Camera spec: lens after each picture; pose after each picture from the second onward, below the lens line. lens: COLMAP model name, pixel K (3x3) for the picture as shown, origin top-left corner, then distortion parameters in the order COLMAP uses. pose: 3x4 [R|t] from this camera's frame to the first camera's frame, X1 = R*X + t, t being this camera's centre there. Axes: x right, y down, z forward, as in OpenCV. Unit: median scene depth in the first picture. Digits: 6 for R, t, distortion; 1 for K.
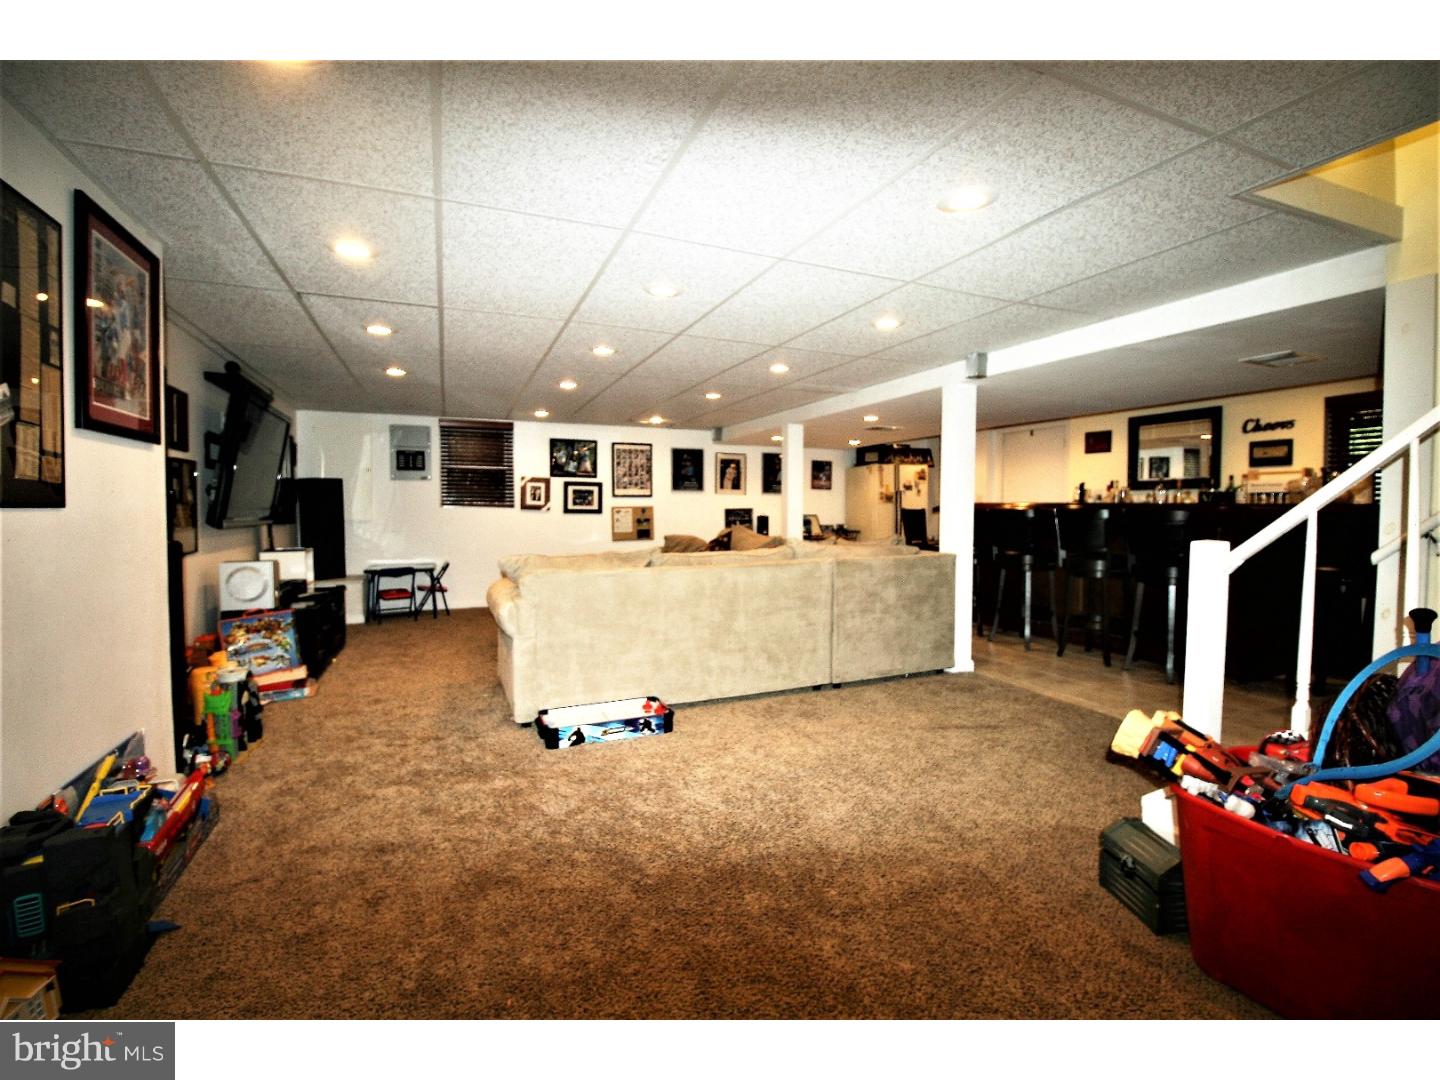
lens RADIAL K [[668.5, 0, 720.0], [0, 668.5, 540.0], [0, 0, 1]] dist [-0.004699, -0.000623]
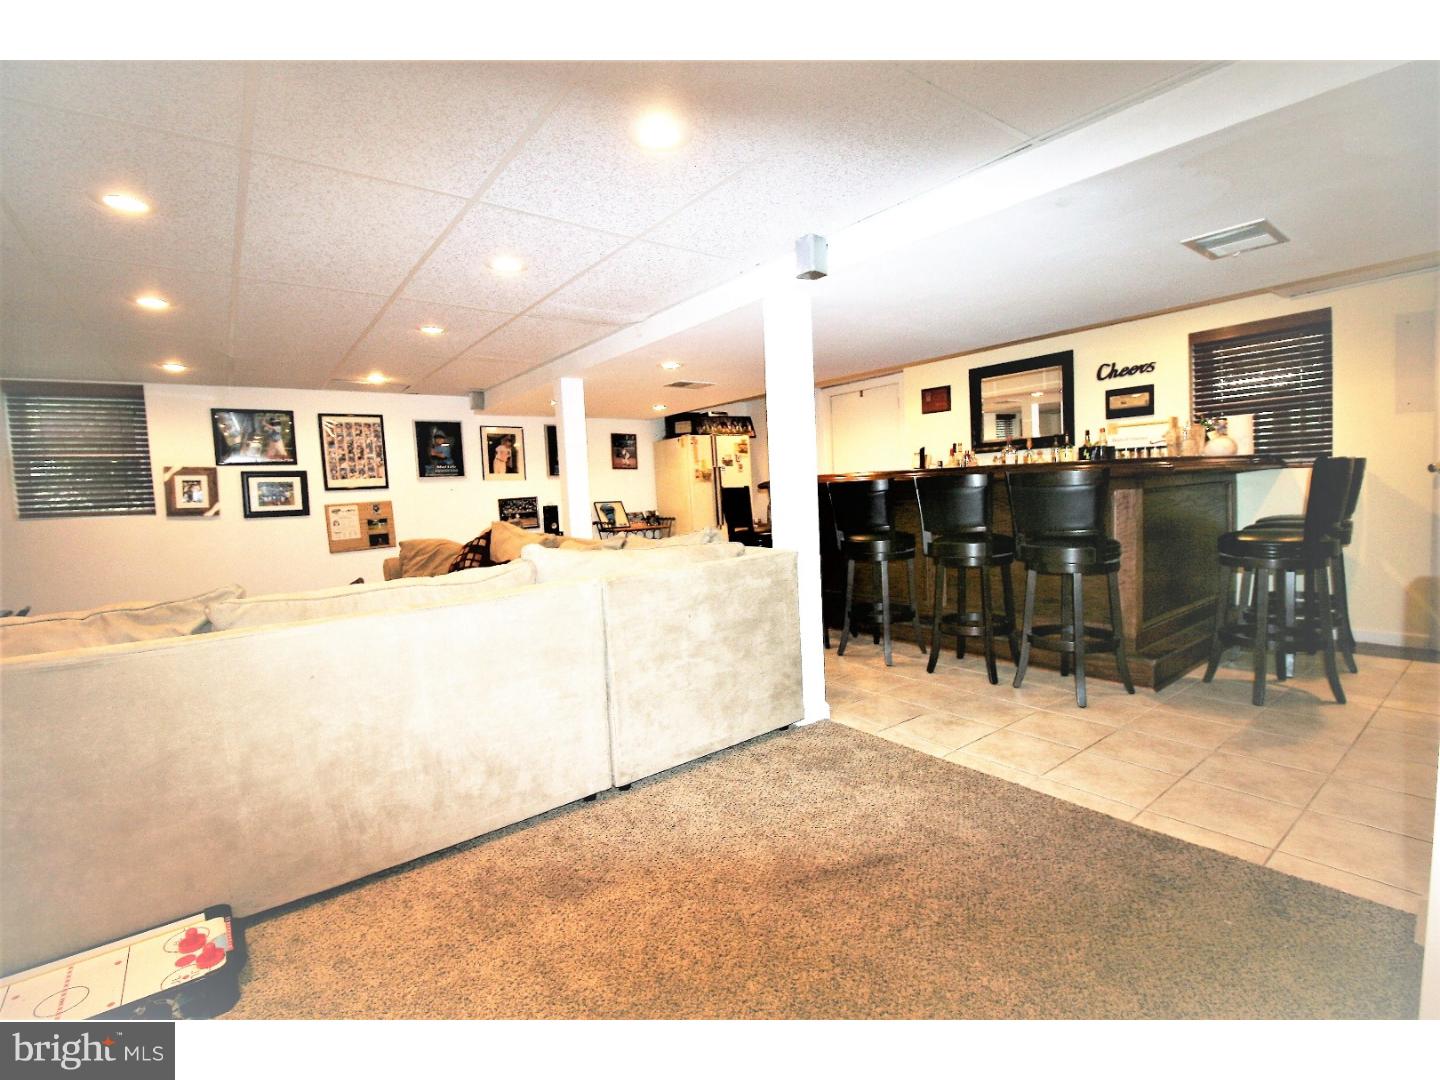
lens RADIAL K [[668.5, 0, 720.0], [0, 668.5, 540.0], [0, 0, 1]] dist [-0.004699, -0.000623]
pose [[0.966774, -0.066895, 0.246726, 0.067327], [0.061439, 0.997667, 0.029756, -0.008010], [-0.248141, -0.013609, 0.968628, 0.217323]]
